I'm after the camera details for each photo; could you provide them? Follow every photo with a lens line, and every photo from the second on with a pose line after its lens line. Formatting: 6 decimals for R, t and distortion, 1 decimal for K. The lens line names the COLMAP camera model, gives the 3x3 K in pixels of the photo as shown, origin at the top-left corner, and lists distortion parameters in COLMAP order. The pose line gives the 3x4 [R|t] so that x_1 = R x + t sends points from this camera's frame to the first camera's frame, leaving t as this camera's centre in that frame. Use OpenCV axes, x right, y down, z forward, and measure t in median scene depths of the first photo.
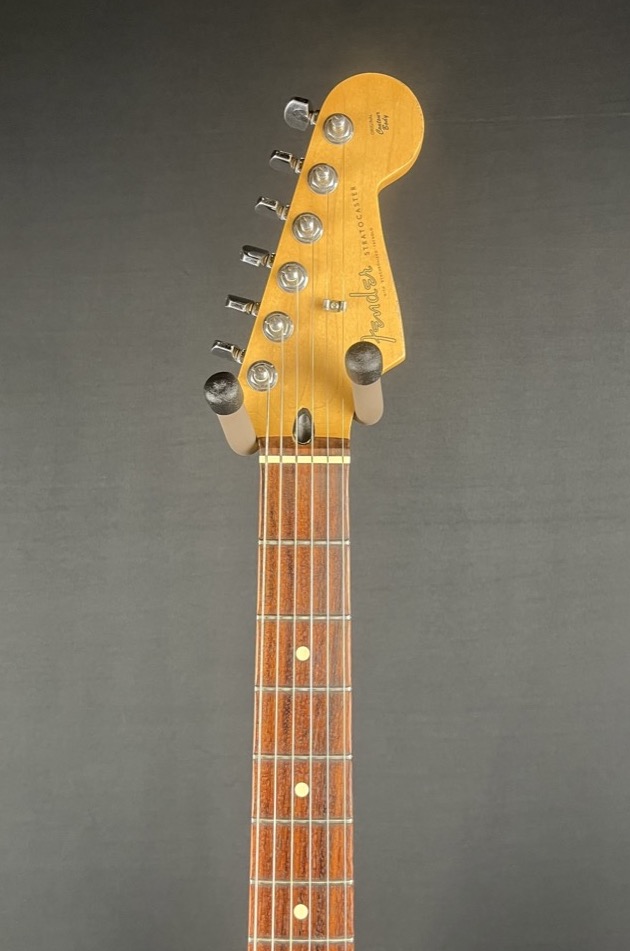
lens RADIAL K [[809.0, 0, 343.9], [0, 809.0, 469.3], [0, 0, 1]] dist [0.012577, -0.008207]
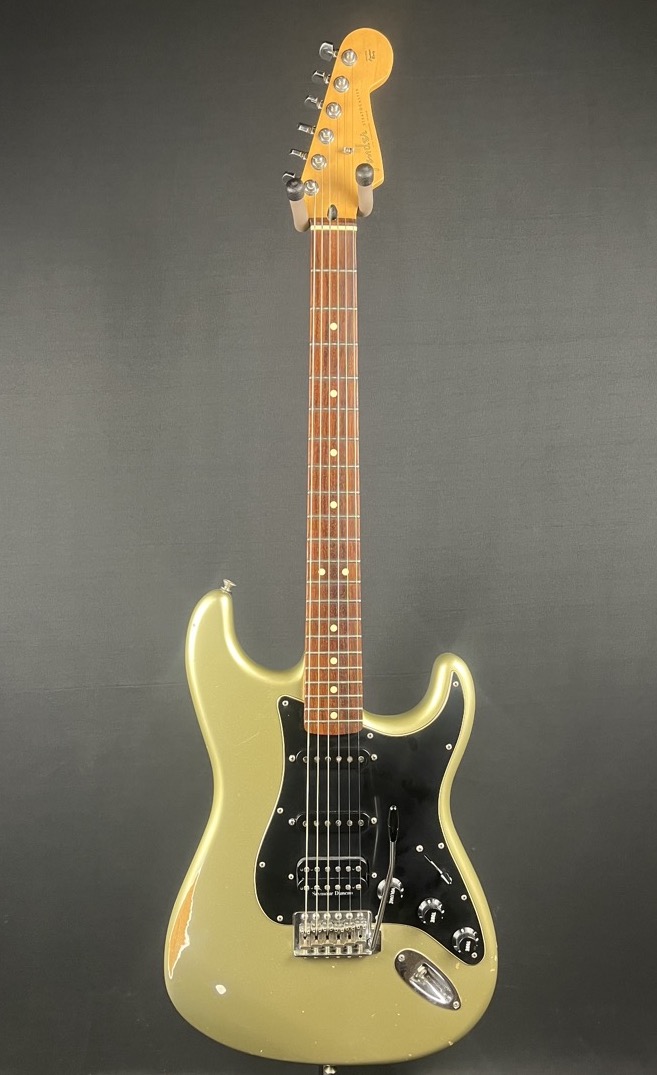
lens RADIAL K [[779.8, 0, 329.3], [0, 779.8, 540.8], [0, 0, 1]] dist [-0.007321, -0.002512]
pose [[0.998961, -0.008551, 0.044770, -0.150212], [0.005254, 0.997299, 0.073265, 0.605386], [-0.045275, -0.072953, 0.996307, -0.950901]]
